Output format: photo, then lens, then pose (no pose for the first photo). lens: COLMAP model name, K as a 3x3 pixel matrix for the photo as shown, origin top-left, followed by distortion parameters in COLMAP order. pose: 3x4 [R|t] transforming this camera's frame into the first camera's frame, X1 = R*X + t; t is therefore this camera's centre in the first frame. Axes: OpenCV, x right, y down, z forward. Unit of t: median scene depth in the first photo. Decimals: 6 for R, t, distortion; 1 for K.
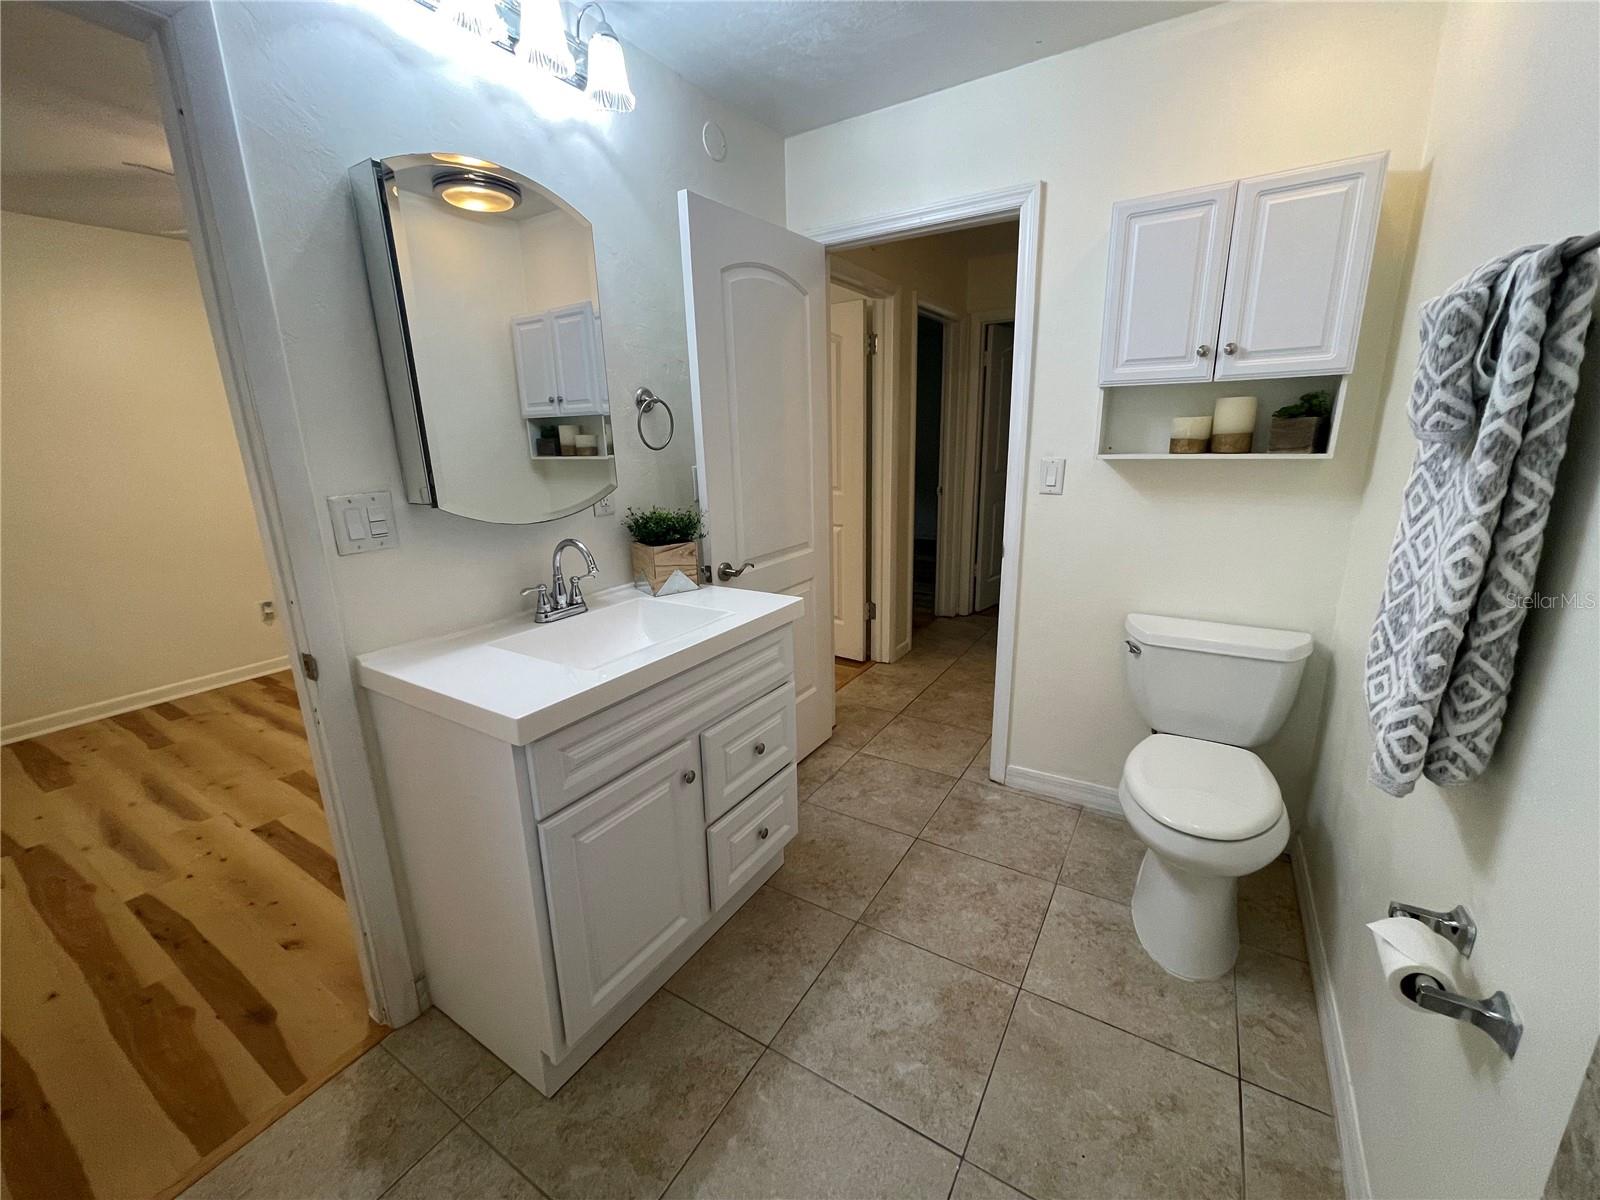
lens RADIAL K [[647.5, 0, 792.3], [0, 647.5, 595.1], [0, 0, 1]] dist [0.000200, -0.000092]
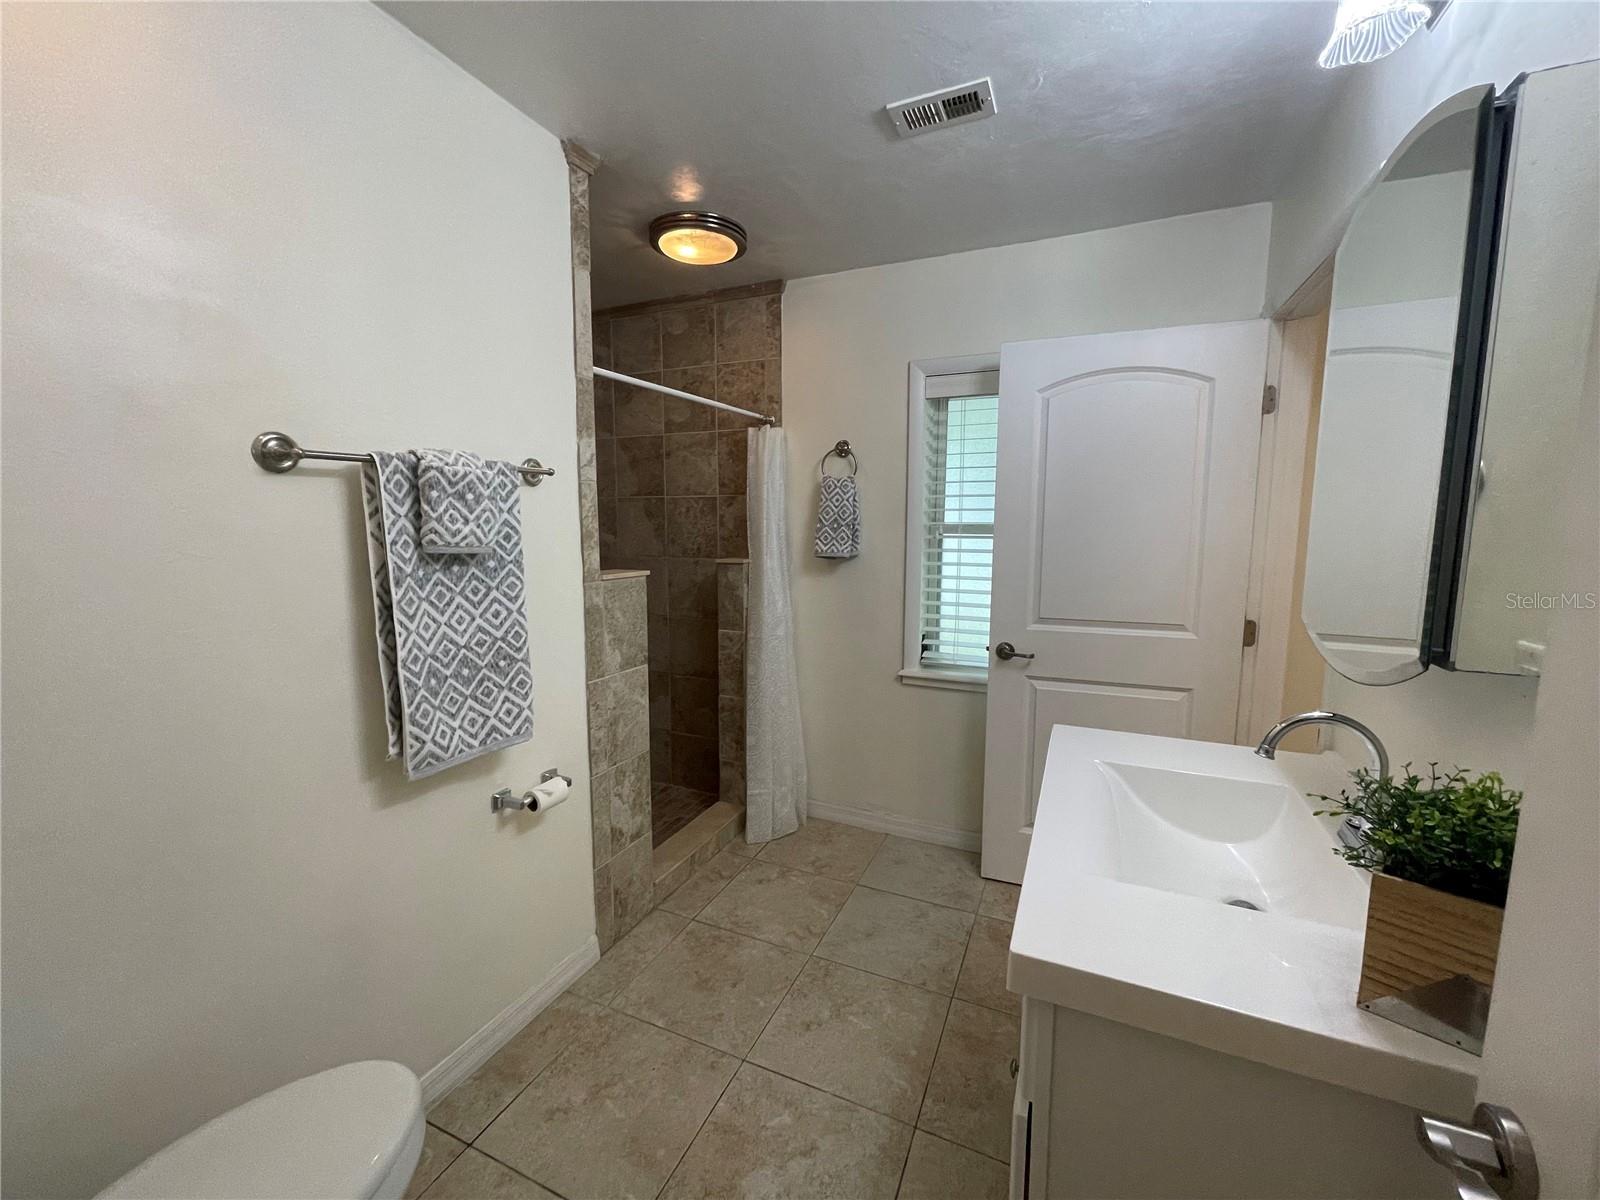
lens RADIAL K [[647.5, 0, 796.5], [0, 647.5, 597.3], [0, 0, 1]] dist [0.000200, -0.000092]
pose [[-0.987846, 0.043542, -0.149213, 0.273290], [-0.013172, 0.933060, 0.359480, -0.461950], [0.154877, 0.357076, -0.921146, 1.681790]]
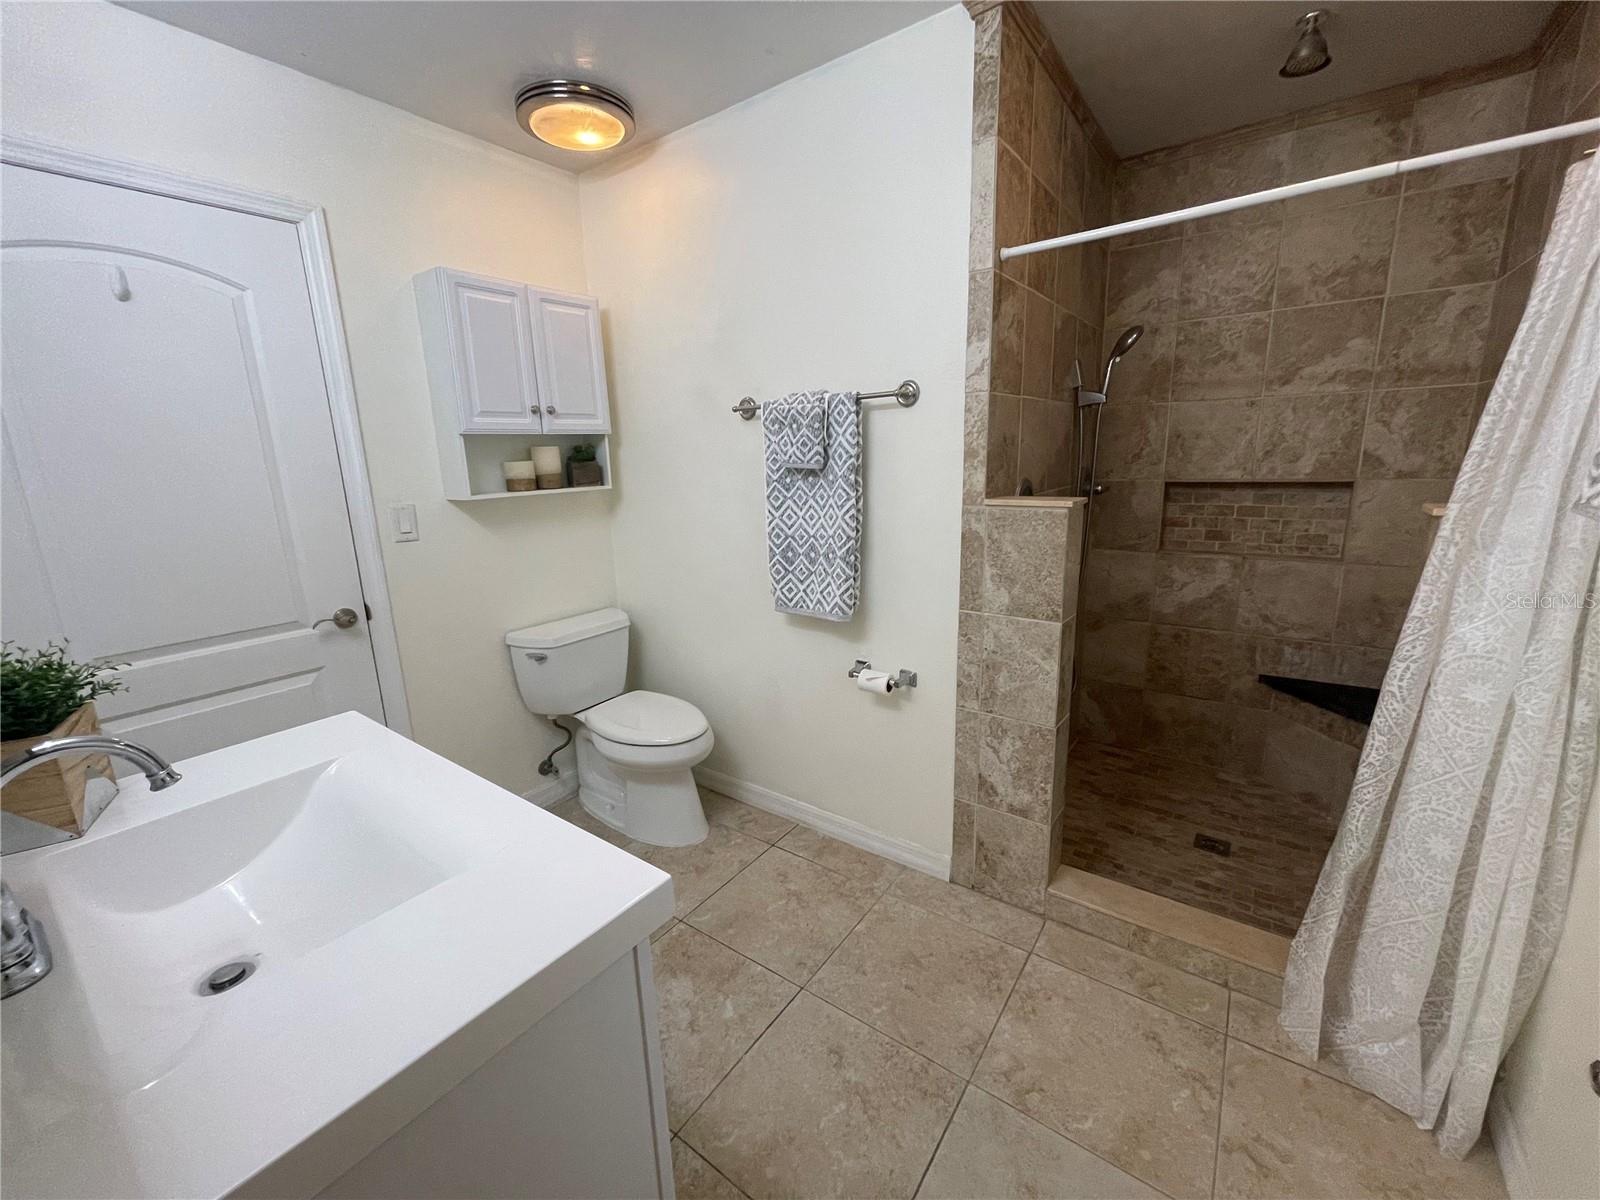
lens RADIAL K [[647.5, 0, 798.5], [0, 647.5, 600.8], [0, 0, 1]] dist [0.000200, -0.000092]
pose [[0.057123, -0.195932, 0.978952, -0.803785], [0.272261, 0.946445, 0.173539, -0.126907], [-0.960526, 0.256618, 0.107408, 0.570380]]
